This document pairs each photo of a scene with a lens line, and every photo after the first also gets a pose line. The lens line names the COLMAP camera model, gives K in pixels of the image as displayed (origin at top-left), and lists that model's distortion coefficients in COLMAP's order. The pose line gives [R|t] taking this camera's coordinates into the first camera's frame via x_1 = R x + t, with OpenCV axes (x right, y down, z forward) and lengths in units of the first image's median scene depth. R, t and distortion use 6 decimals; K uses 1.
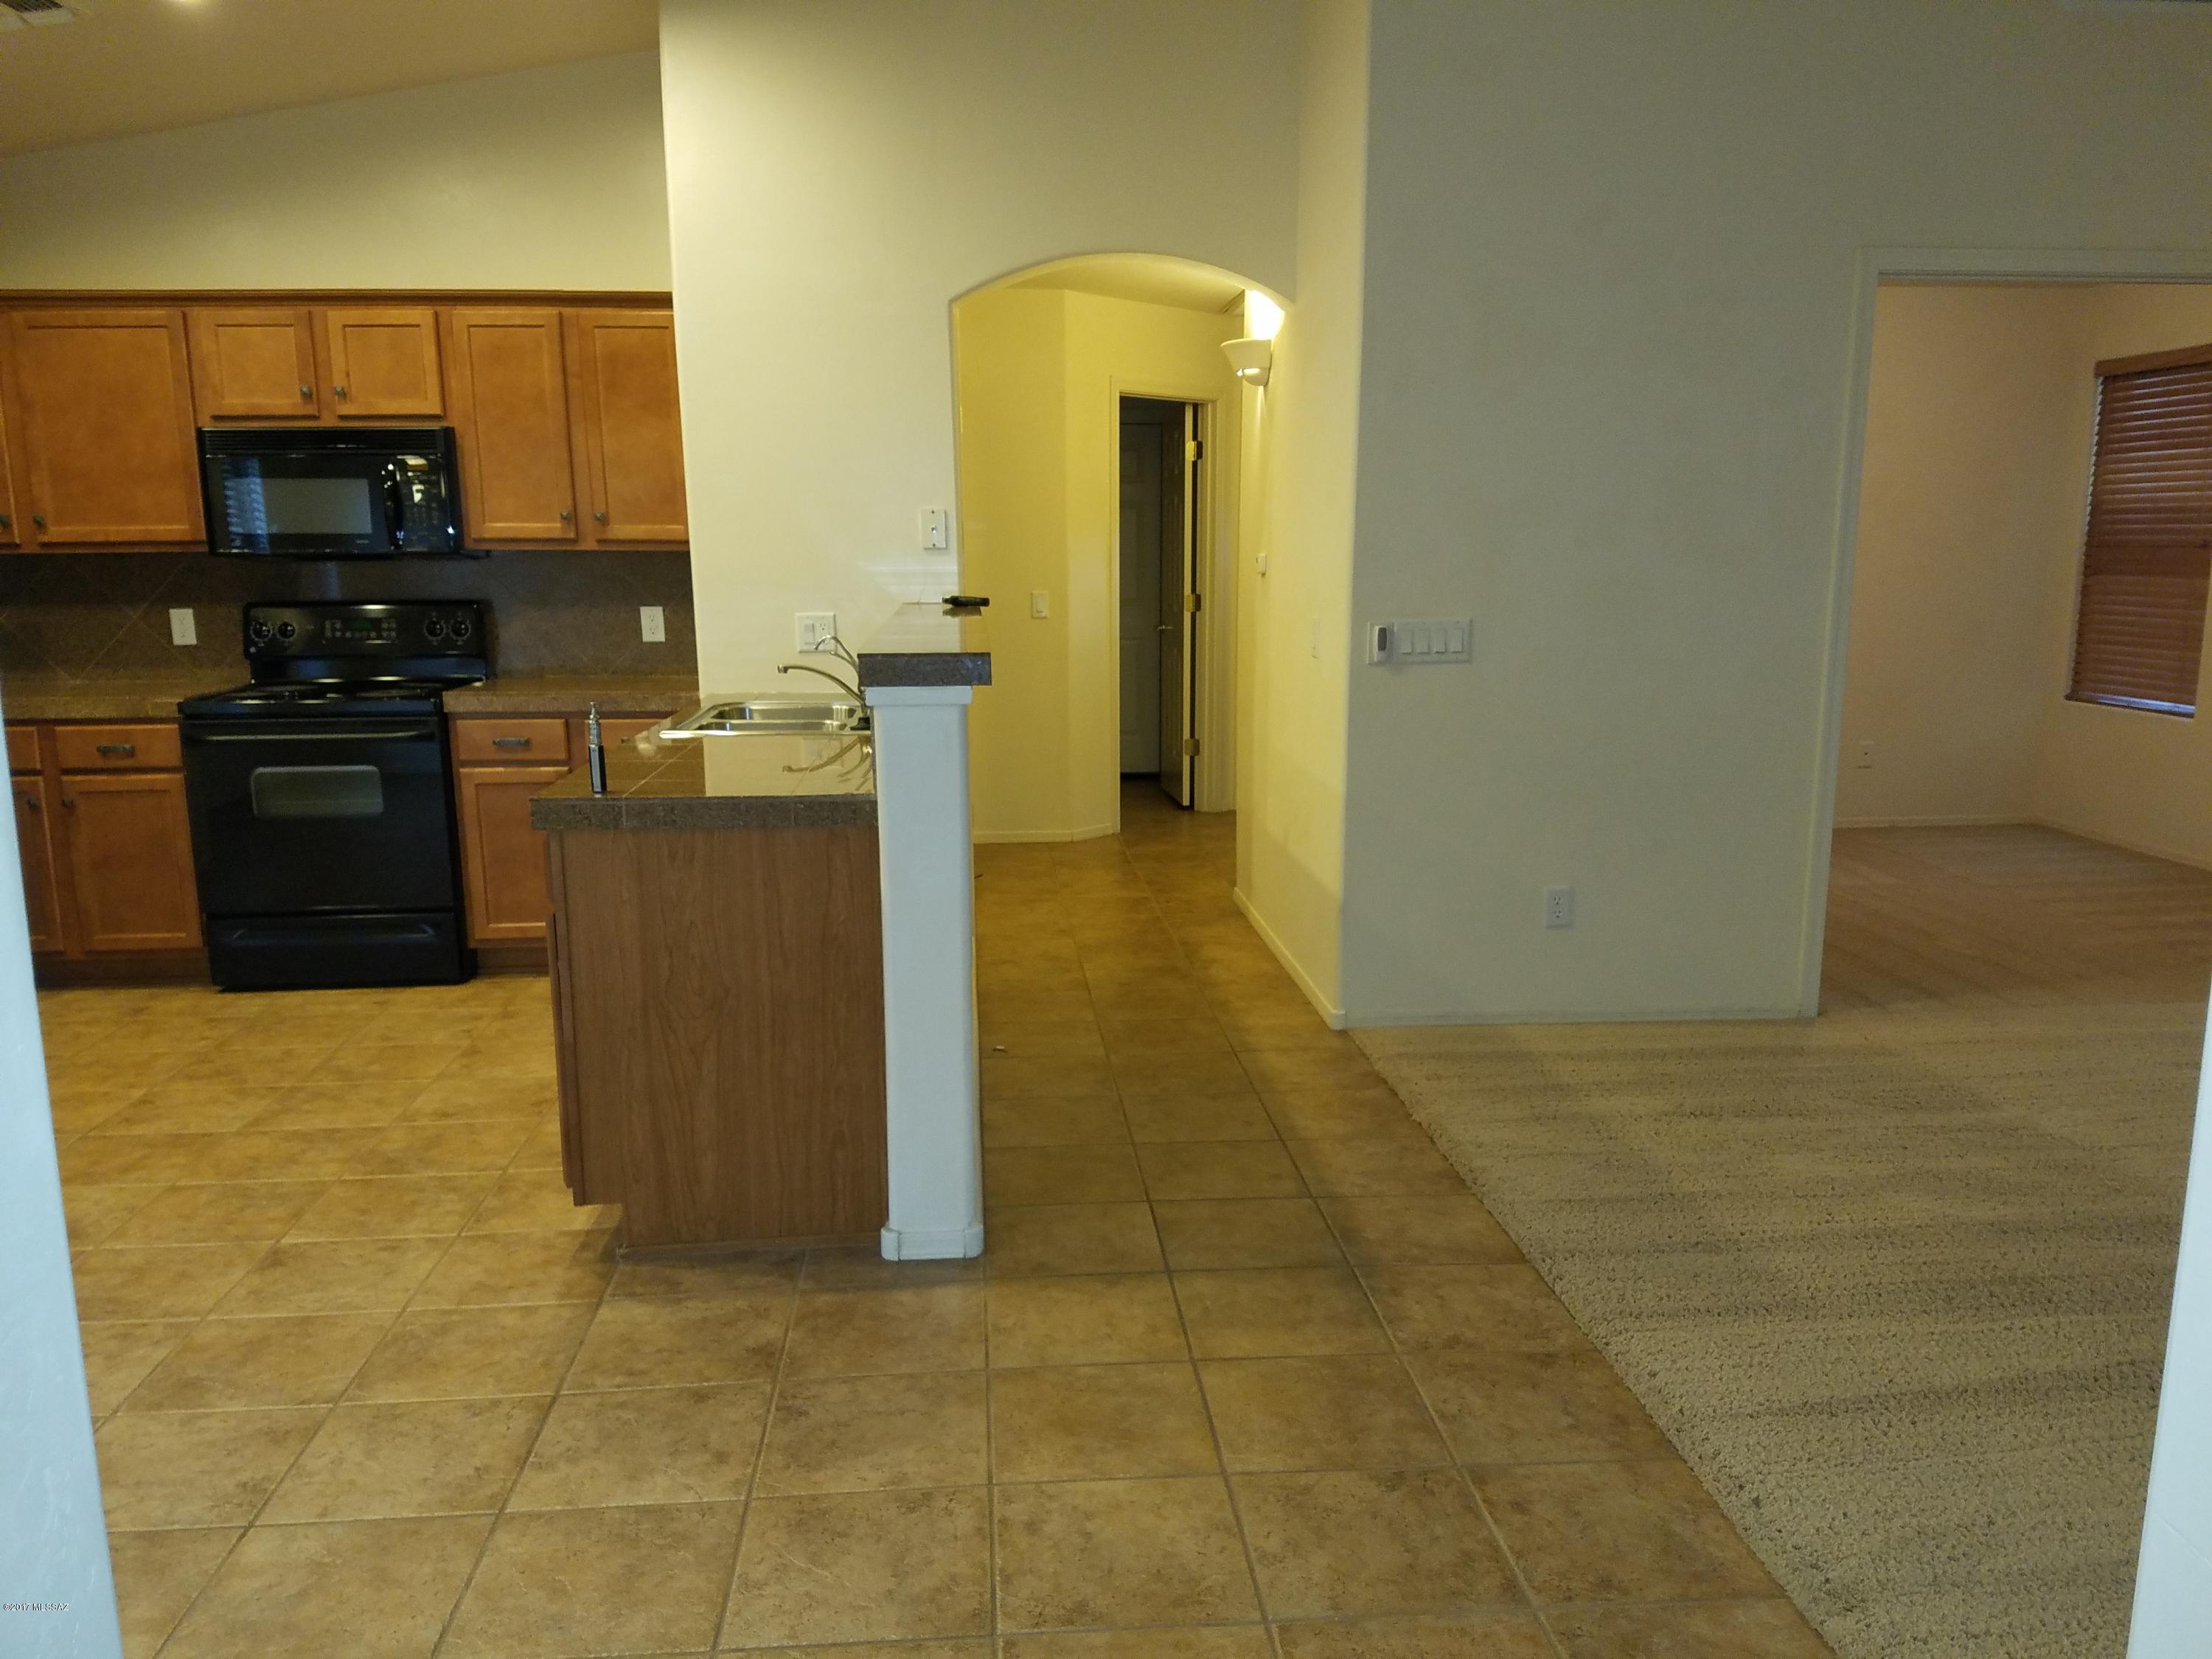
lens RADIAL K [[1655.1, 0, 1106.7], [0, 1655.1, 856.0], [0, 0, 1]] dist [0.107292, -0.152849]
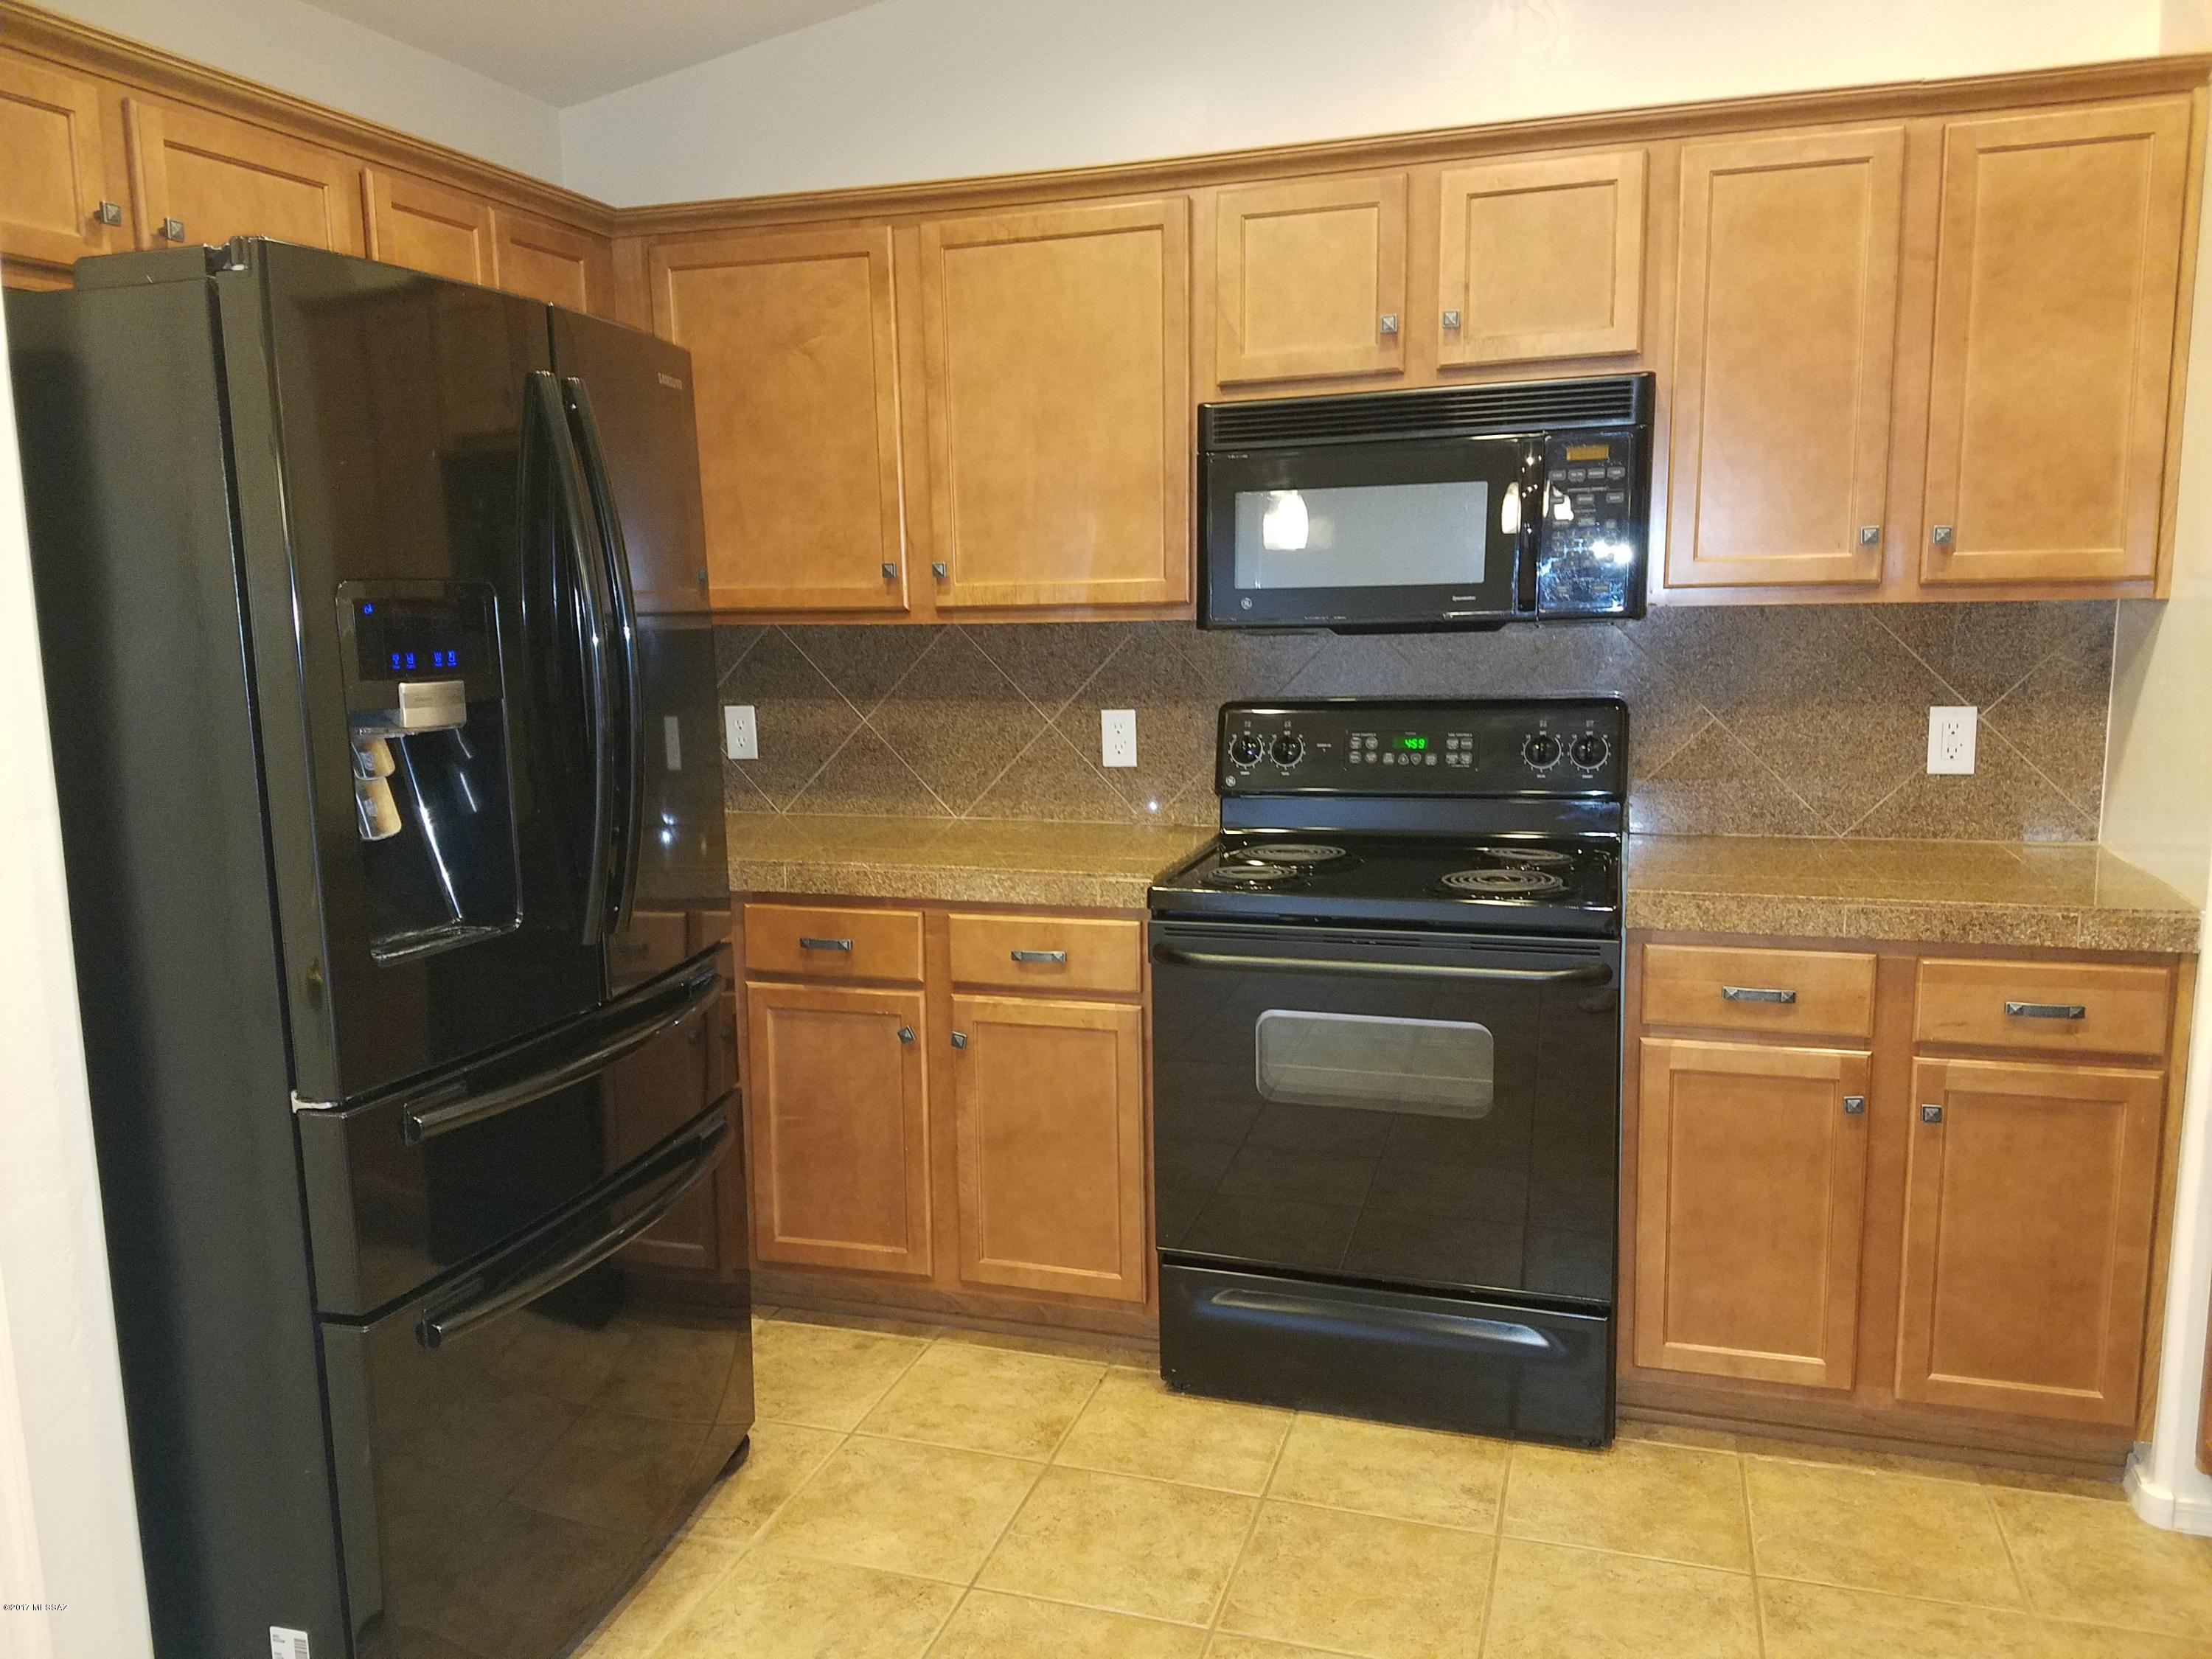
lens RADIAL K [[1633.0, 0, 1106.0], [0, 1633.0, 829.5], [0, 0, 1]] dist [0.106444, -0.280625]
pose [[0.922877, 0.040163, -0.382994, -0.346386], [-0.057364, 0.997788, -0.033593, -0.088606], [0.380798, 0.052972, 0.923140, 0.476988]]
